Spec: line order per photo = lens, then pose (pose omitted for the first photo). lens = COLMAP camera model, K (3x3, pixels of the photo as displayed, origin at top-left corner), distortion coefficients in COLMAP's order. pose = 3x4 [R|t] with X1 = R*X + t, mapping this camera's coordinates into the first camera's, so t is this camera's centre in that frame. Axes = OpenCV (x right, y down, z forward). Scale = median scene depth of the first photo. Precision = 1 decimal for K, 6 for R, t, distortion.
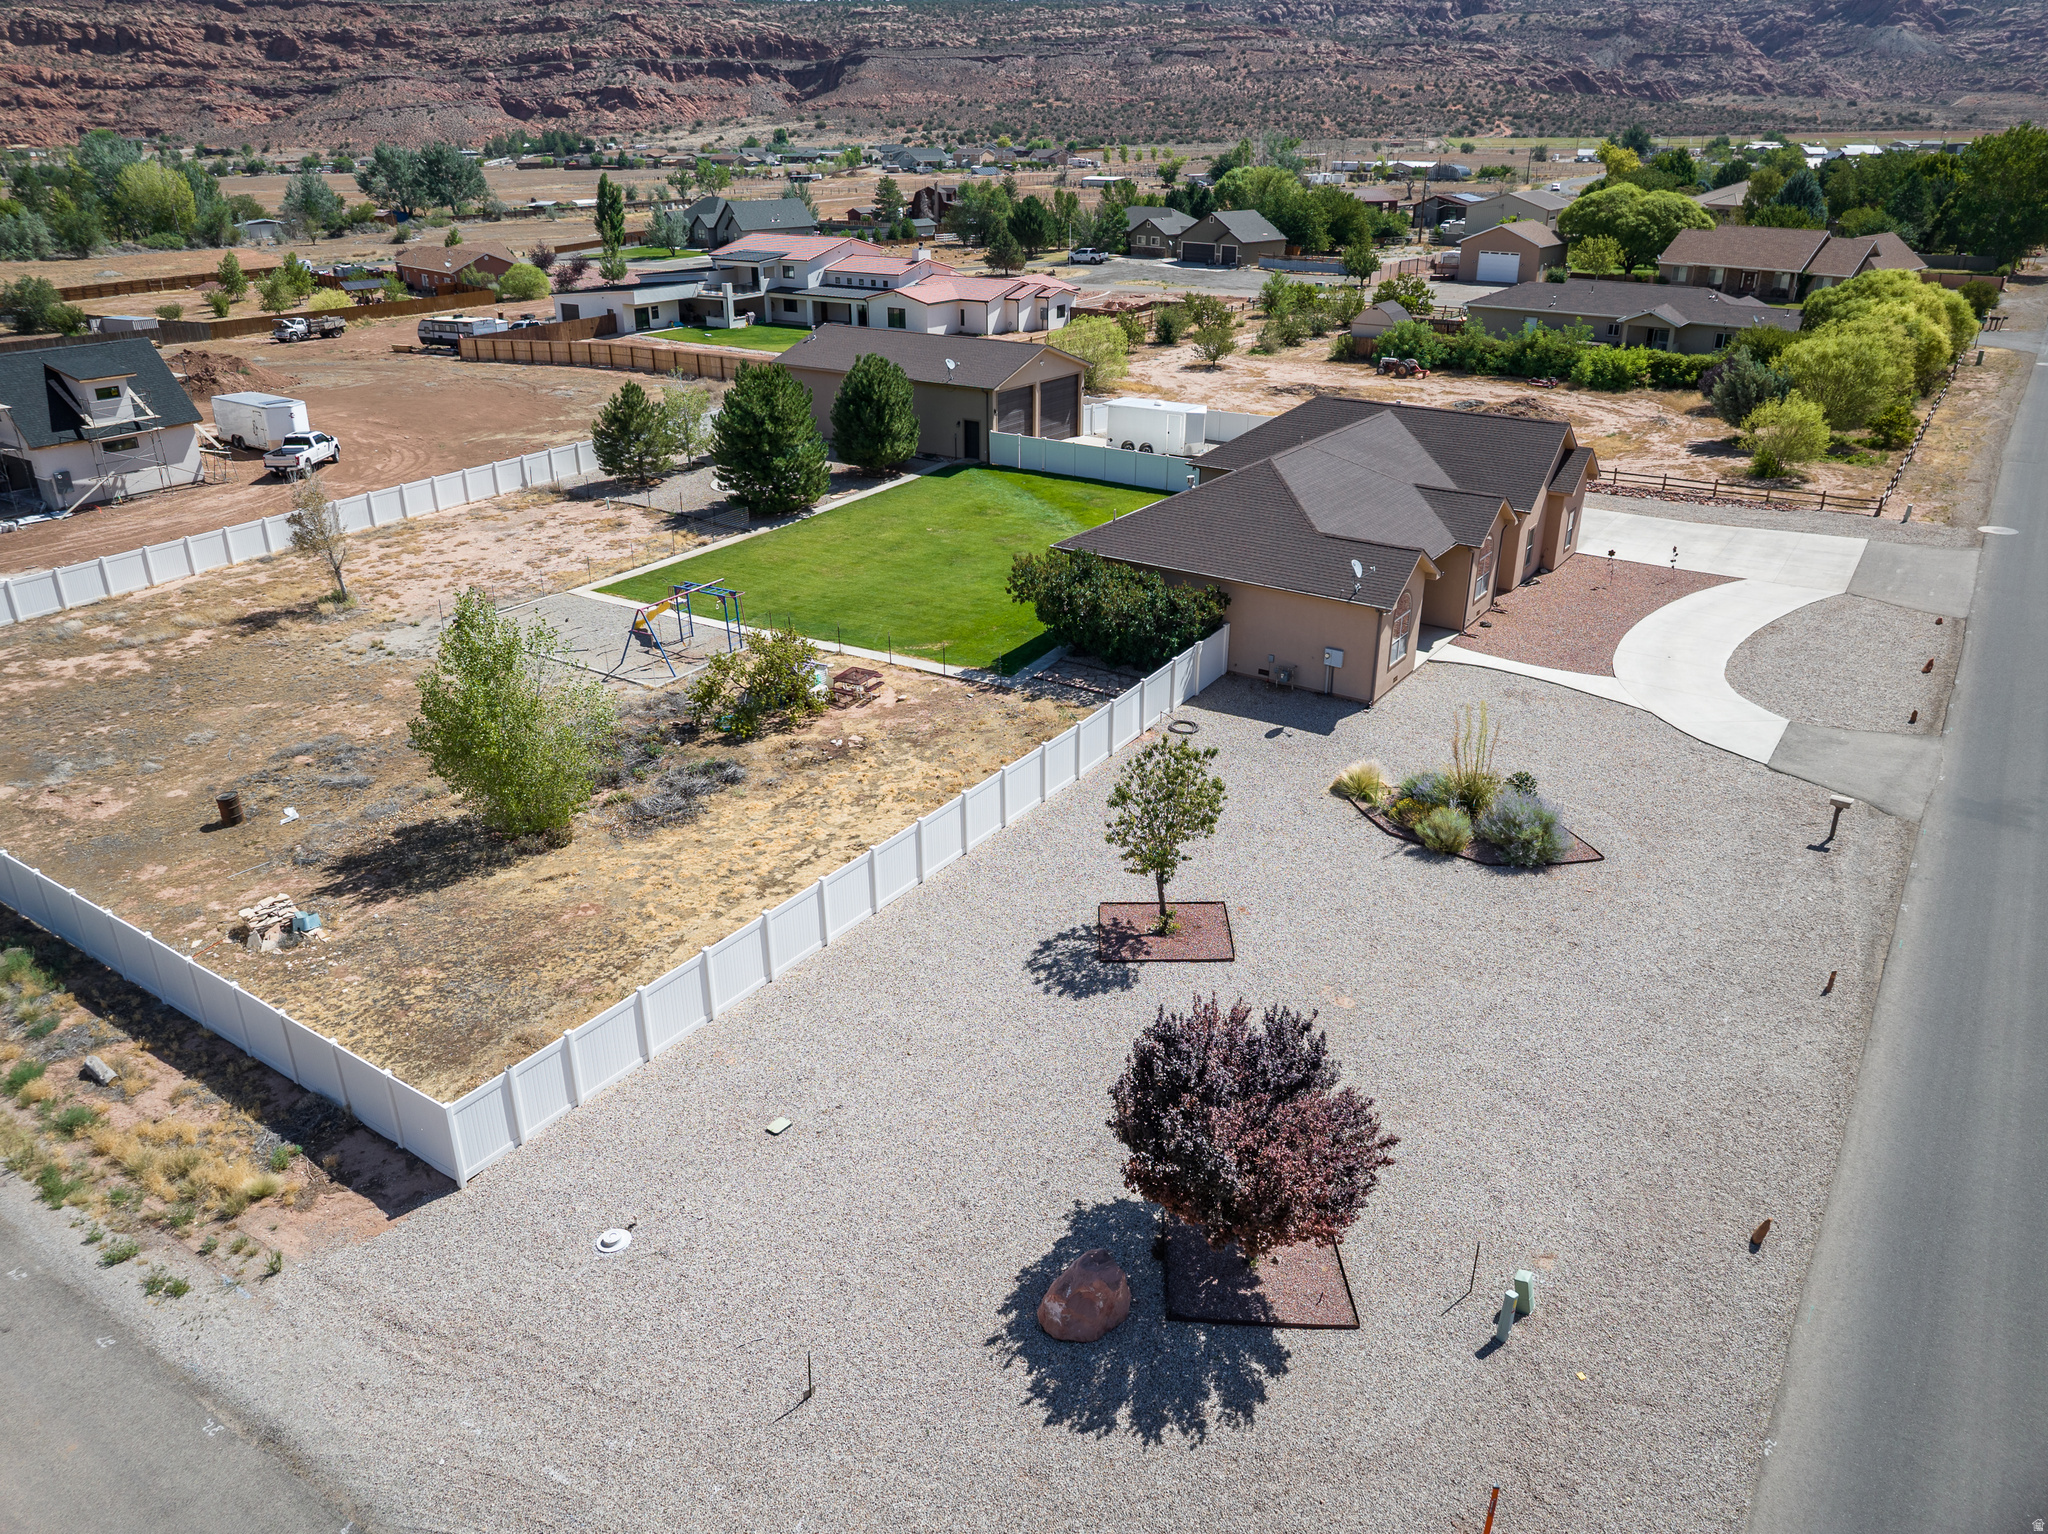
lens RADIAL K [[1454.8, 0, 1018.9], [0, 1454.8, 756.9], [0, 0, 1]] dist [-0.075856, 0.058533]
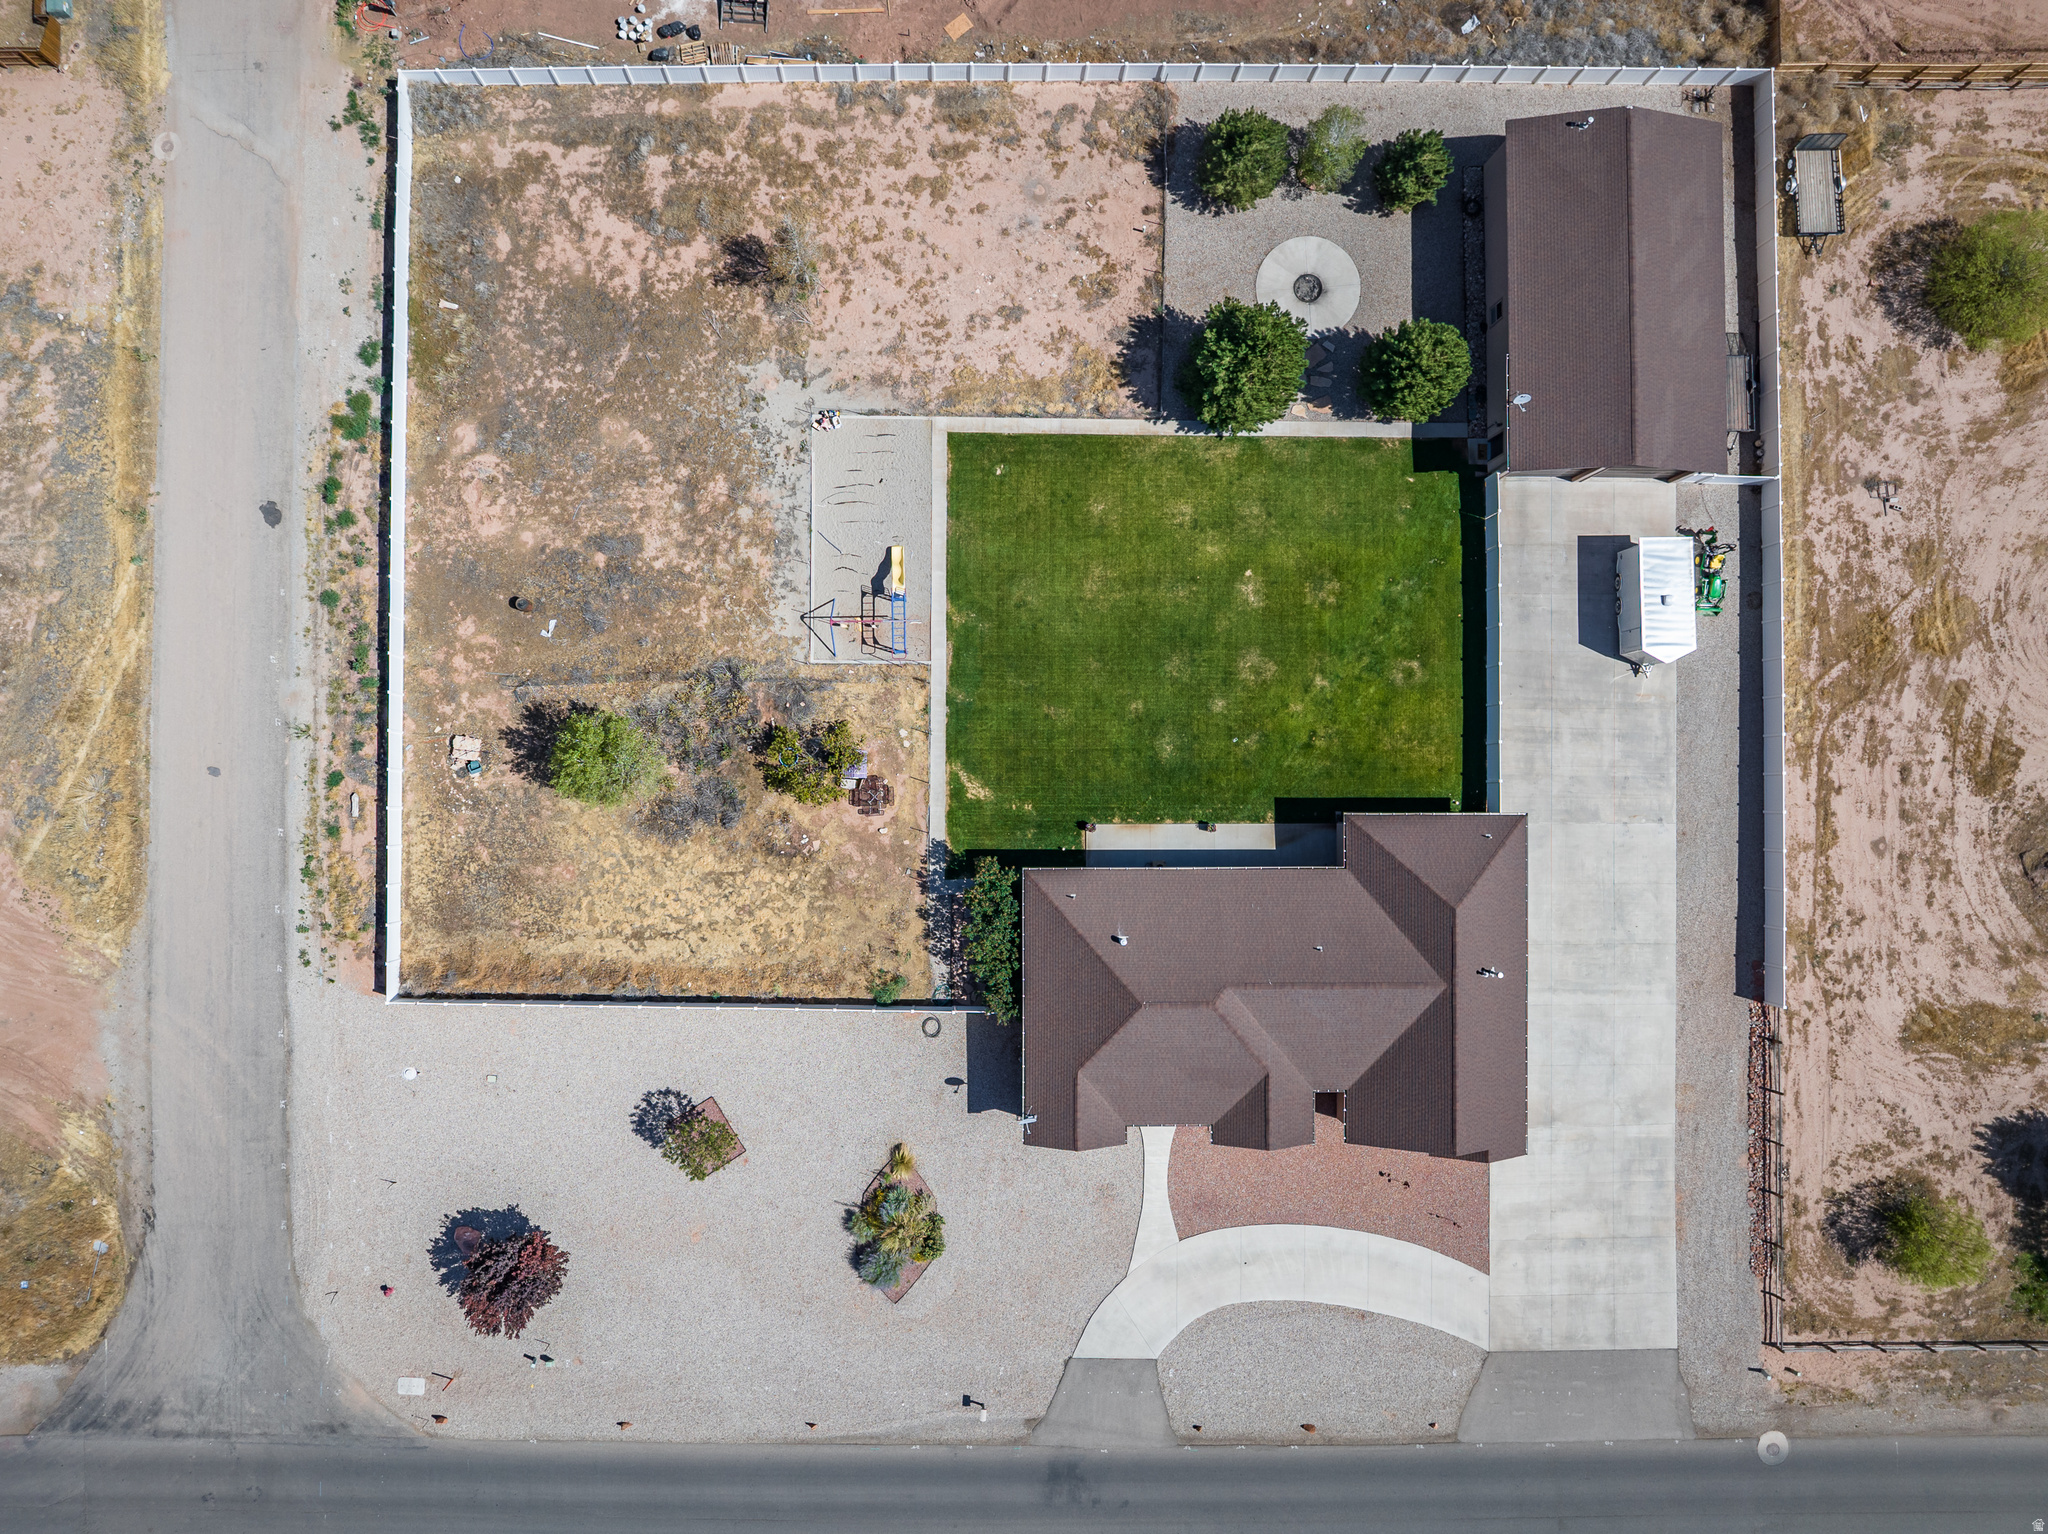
lens RADIAL K [[1425.5, 0, 962.0], [0, 1425.5, 766.6], [0, 0, 1]] dist [-0.033635, 0.008665]
pose [[0.563870, 0.825863, 0.000709, -0.004181], [-0.340131, 0.231447, 0.911451, -0.063442], [0.752570, -0.514182, 0.411408, 0.023725]]
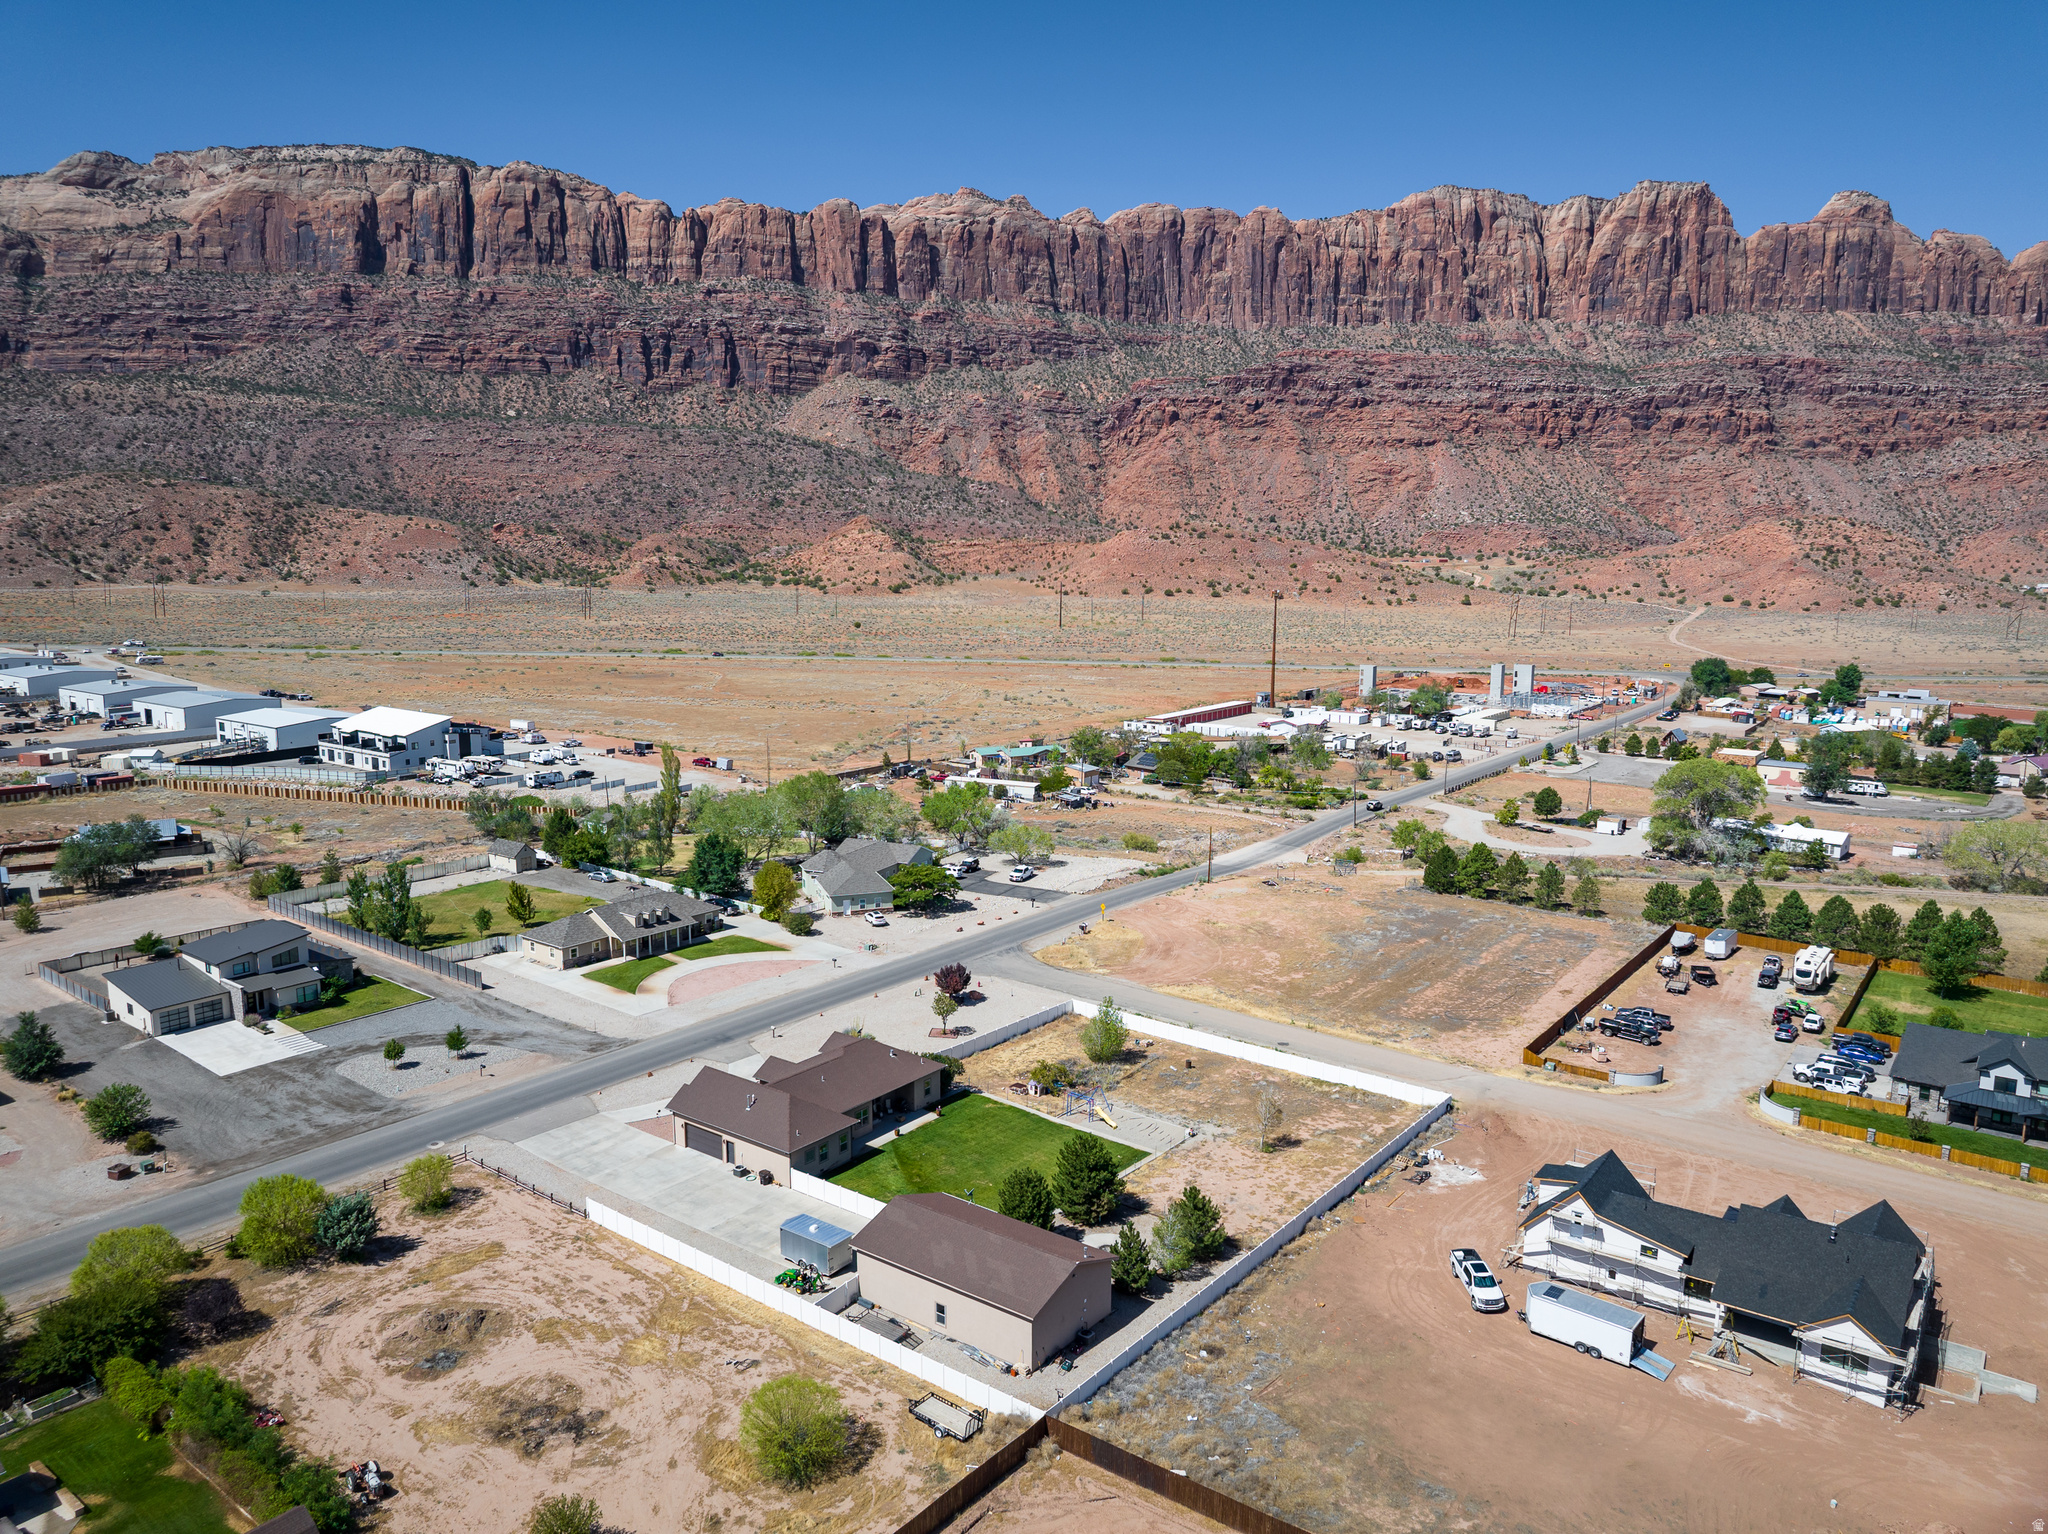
lens RADIAL K [[1445.8, 0, 1018.6], [0, 1445.8, 764.8], [0, 0, 1]] dist [-0.042391, 0.006660]
pose [[-0.998663, -0.011337, 0.050430, -0.011775], [0.017897, 0.839457, 0.543131, -0.101230], [-0.048492, 0.543307, -0.838132, 0.143578]]
